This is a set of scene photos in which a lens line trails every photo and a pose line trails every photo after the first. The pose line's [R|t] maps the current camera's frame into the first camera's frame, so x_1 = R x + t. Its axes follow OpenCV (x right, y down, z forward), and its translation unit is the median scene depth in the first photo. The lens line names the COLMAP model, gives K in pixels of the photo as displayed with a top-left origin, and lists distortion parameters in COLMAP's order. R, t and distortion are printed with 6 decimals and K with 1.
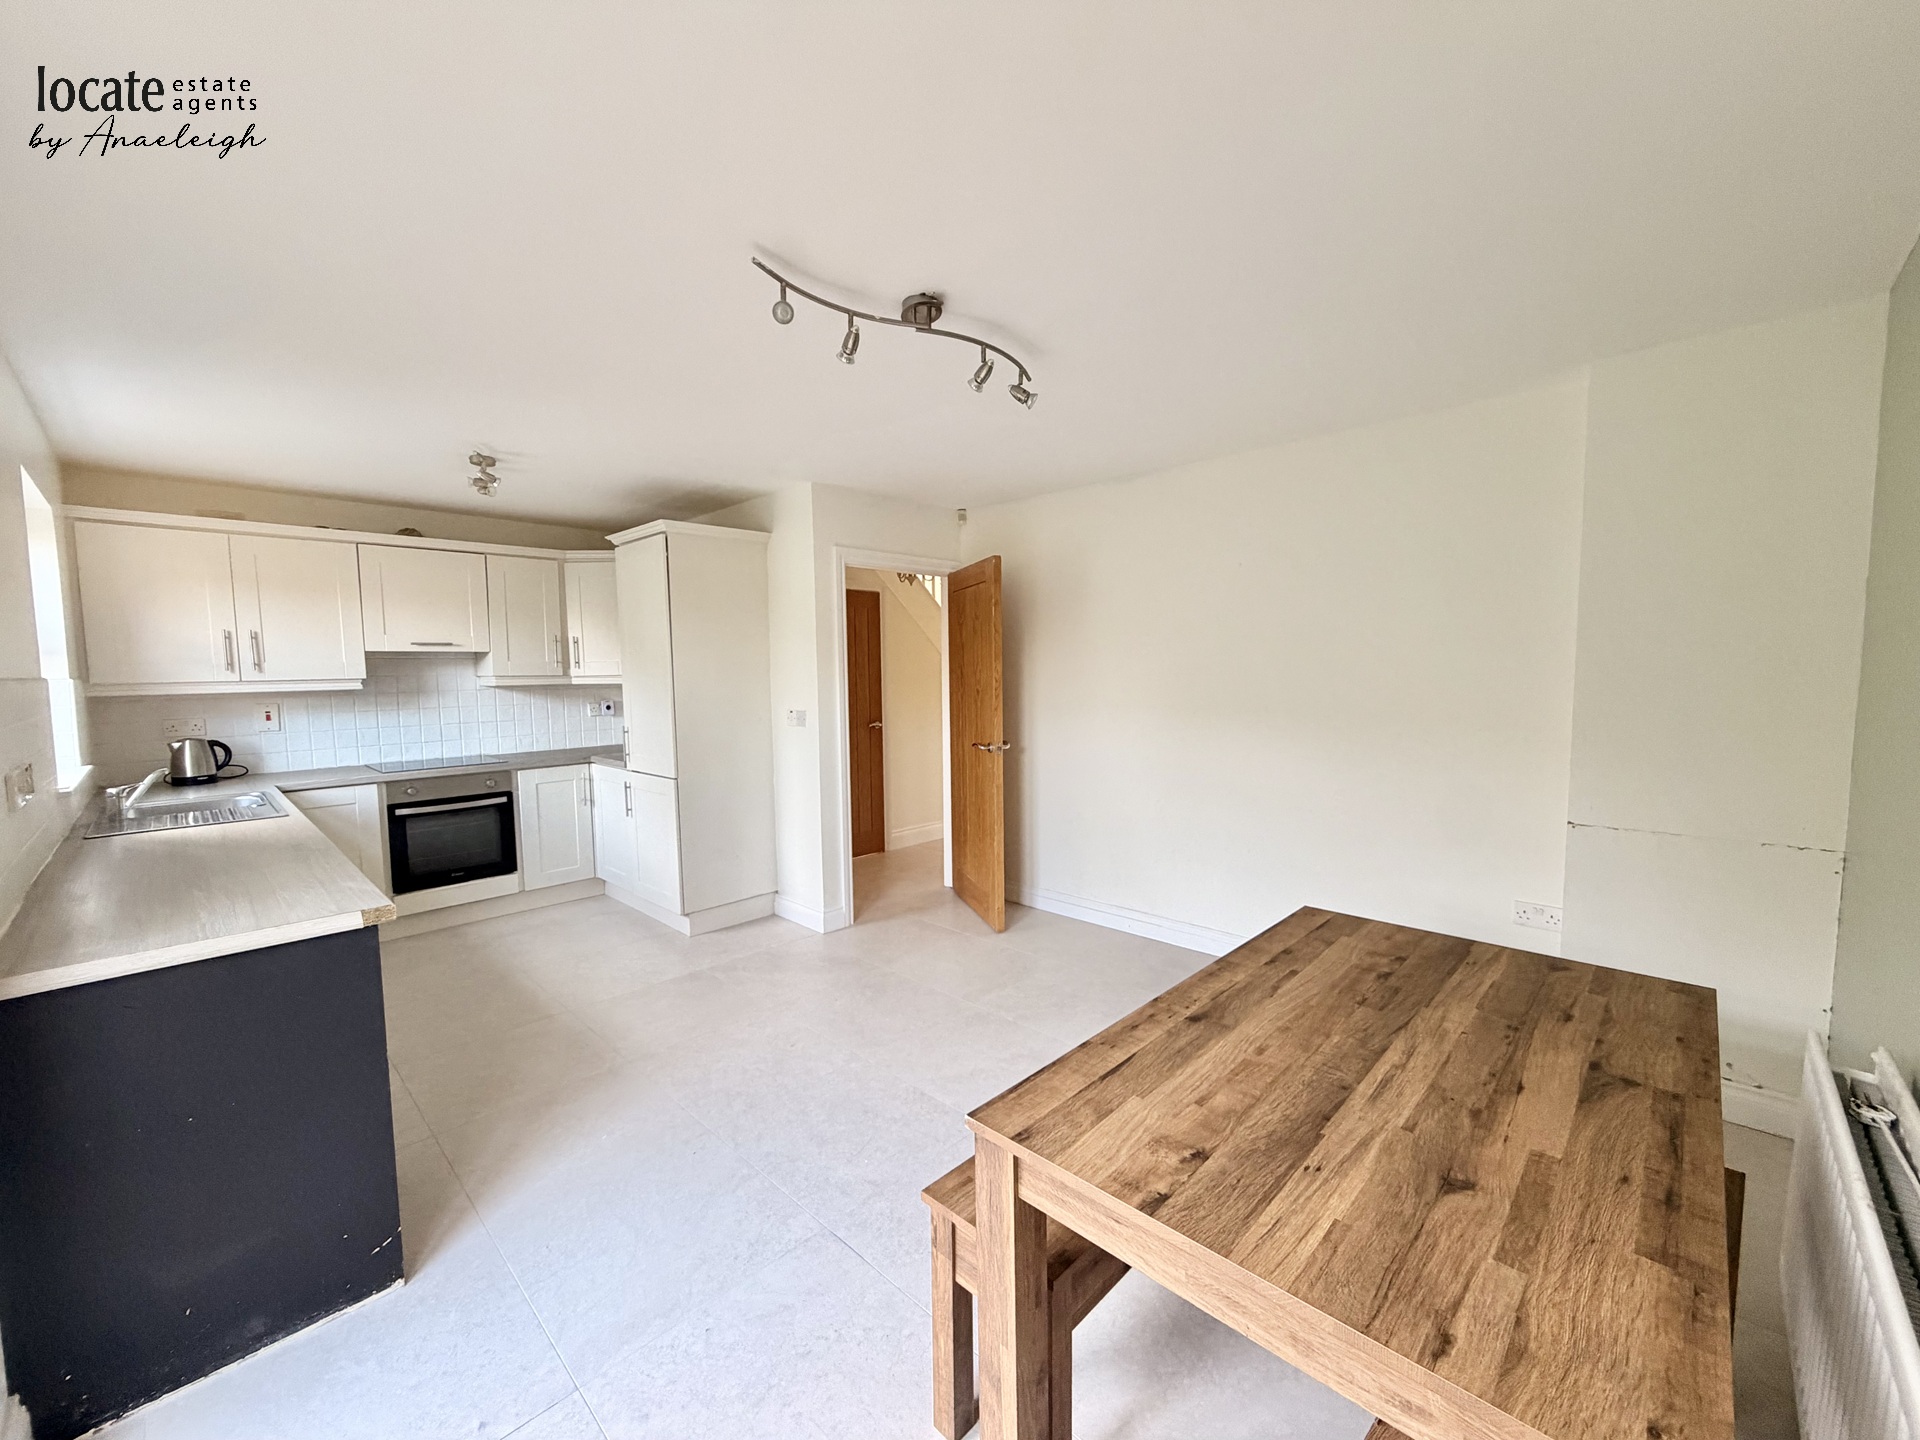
lens RADIAL K [[769.0, 0, 944.5], [0, 769.0, 725.8], [0, 0, 1]] dist [-0.001300, 0.001526]
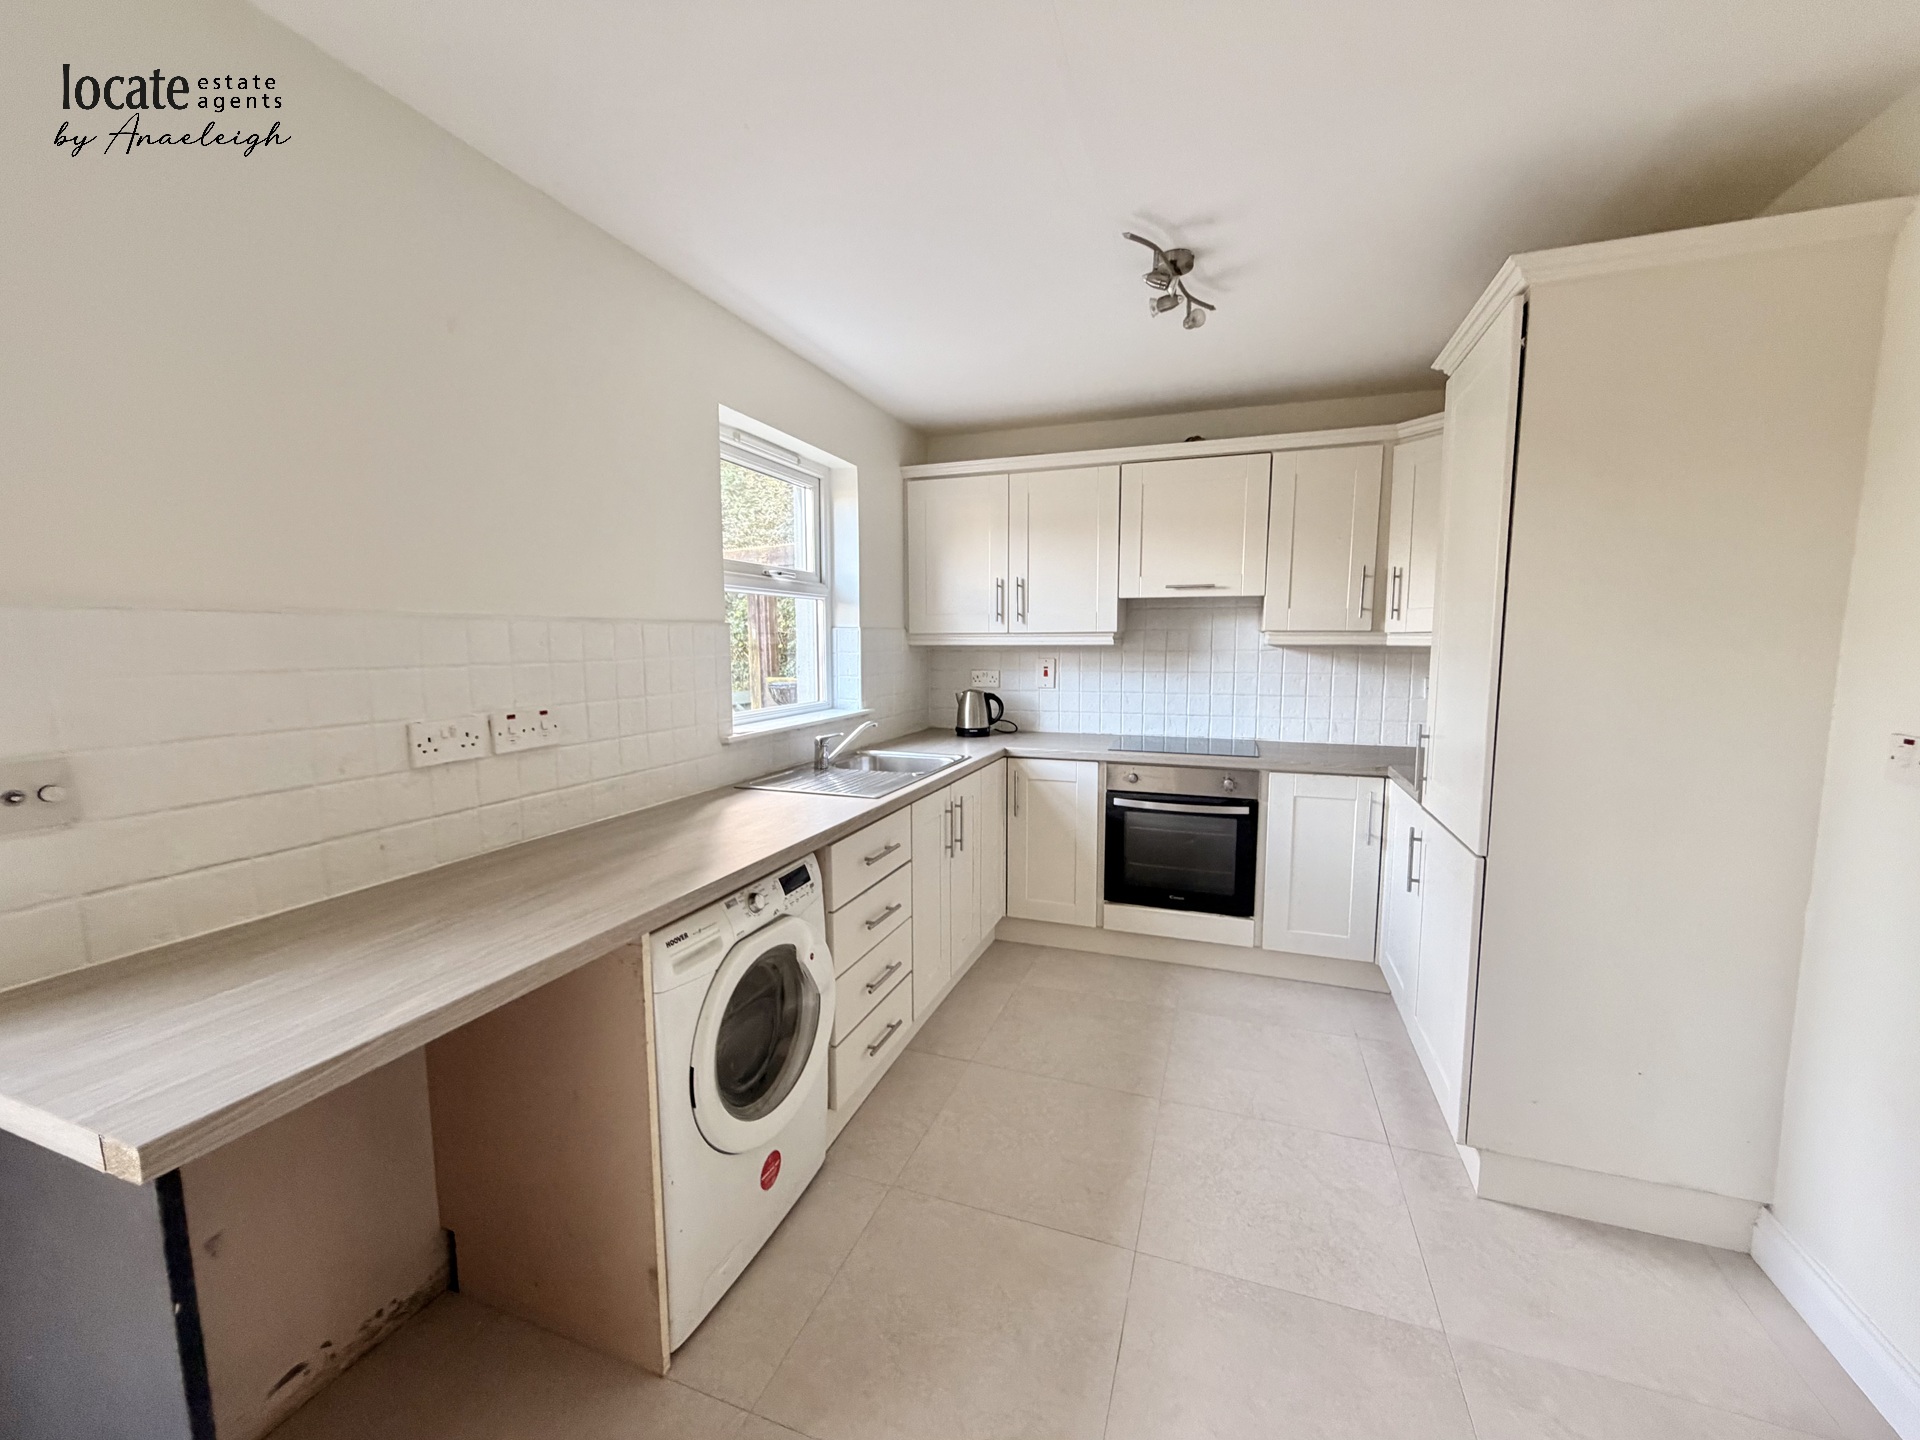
lens RADIAL K [[769.0, 0, 958.7], [0, 769.0, 723.4], [0, 0, 1]] dist [-0.001300, 0.001526]
pose [[0.420818, 0.111461, -0.900272, -0.075586], [-0.075105, 0.993296, 0.087871, -0.023668], [0.904031, 0.030637, 0.426368, 0.498964]]
